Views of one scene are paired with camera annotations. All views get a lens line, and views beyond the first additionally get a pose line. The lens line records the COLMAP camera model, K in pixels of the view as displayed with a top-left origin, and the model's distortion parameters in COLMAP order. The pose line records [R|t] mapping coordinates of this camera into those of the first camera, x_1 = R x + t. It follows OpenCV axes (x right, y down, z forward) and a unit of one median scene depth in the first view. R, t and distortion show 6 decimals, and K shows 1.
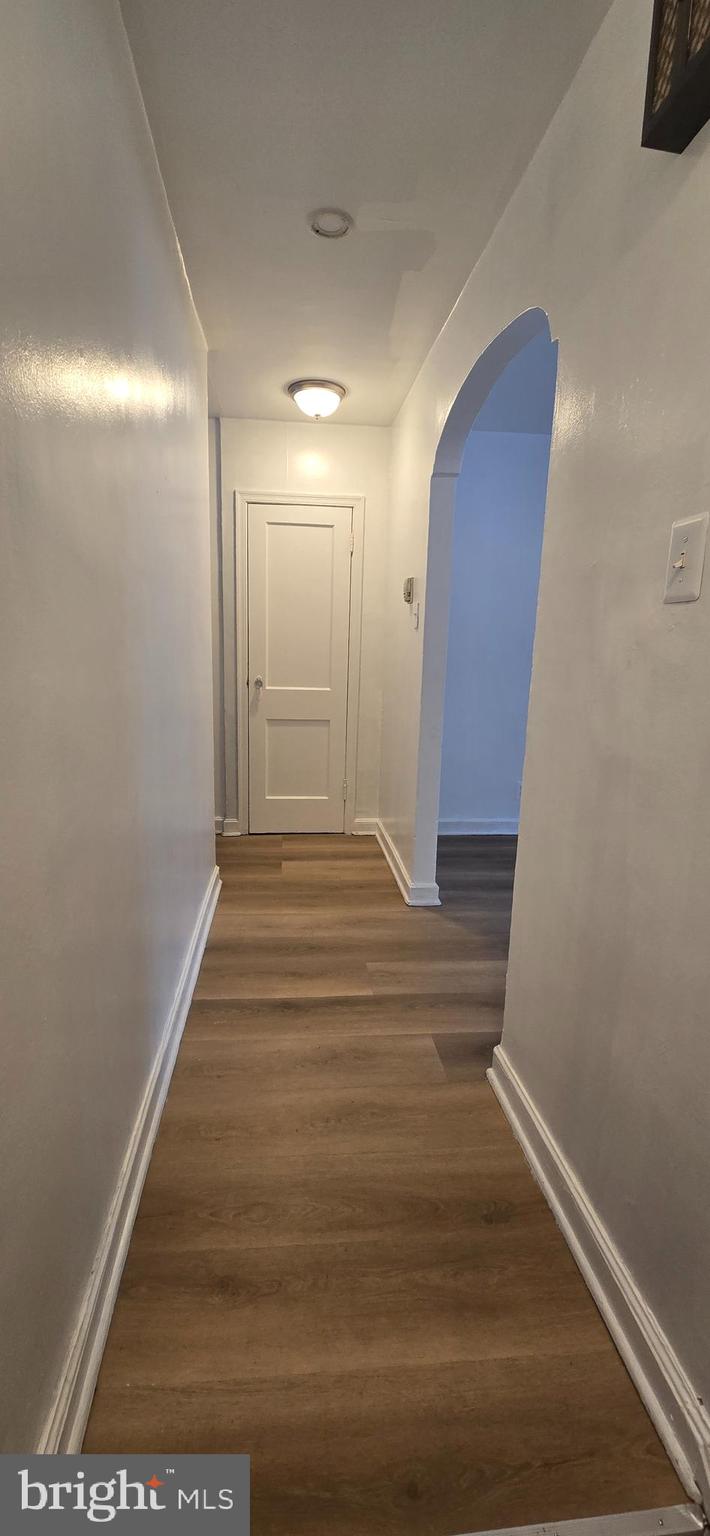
lens RADIAL K [[626.0, 0, 349.8], [0, 626.0, 769.6], [0, 0, 1]] dist [0.001073, 0.000070]
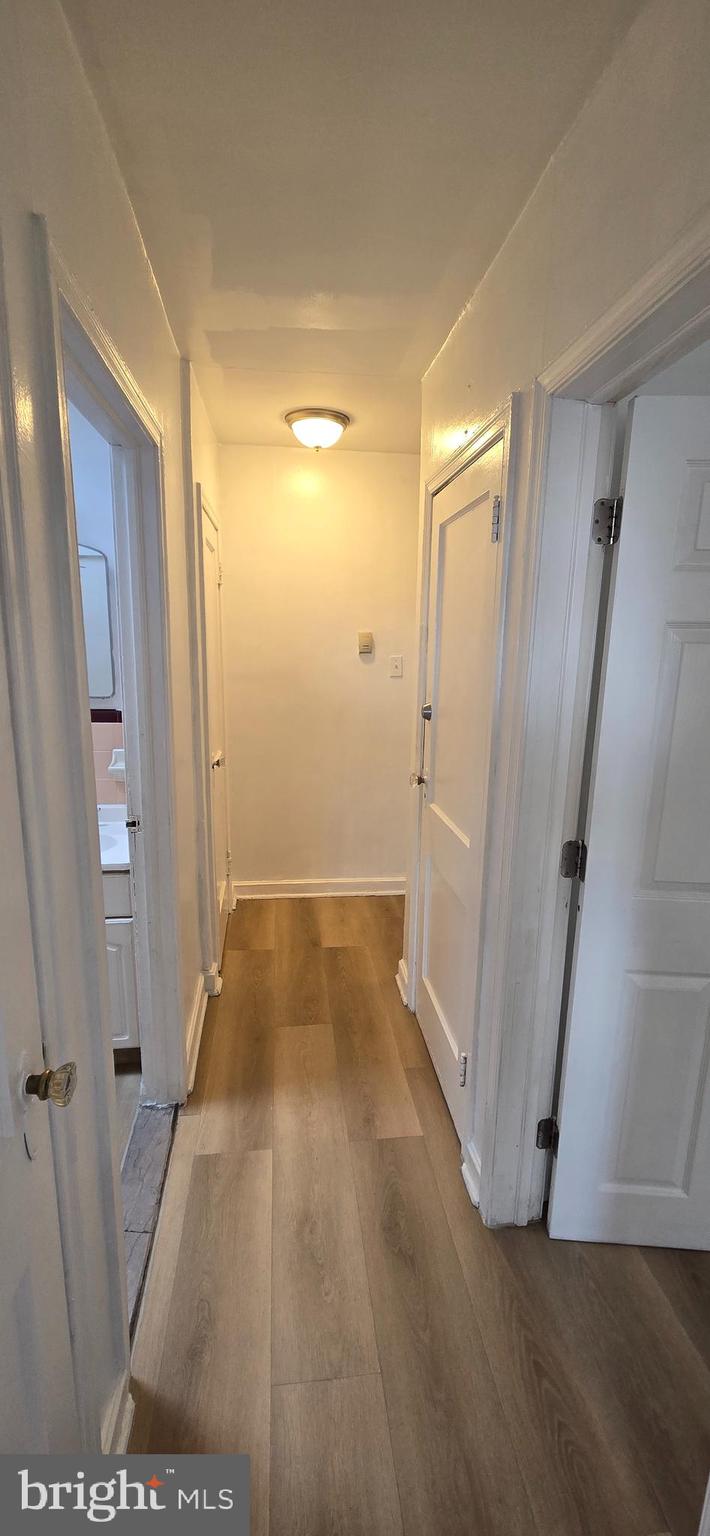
lens RADIAL K [[626.0, 0, 349.8], [0, 626.0, 769.6], [0, 0, 1]] dist [0.001073, 0.000070]
pose [[-0.005653, -0.227838, 0.973683, -0.967612], [0.171477, 0.959054, 0.225411, -0.302450], [-0.985172, 0.168239, 0.033648, 0.945595]]
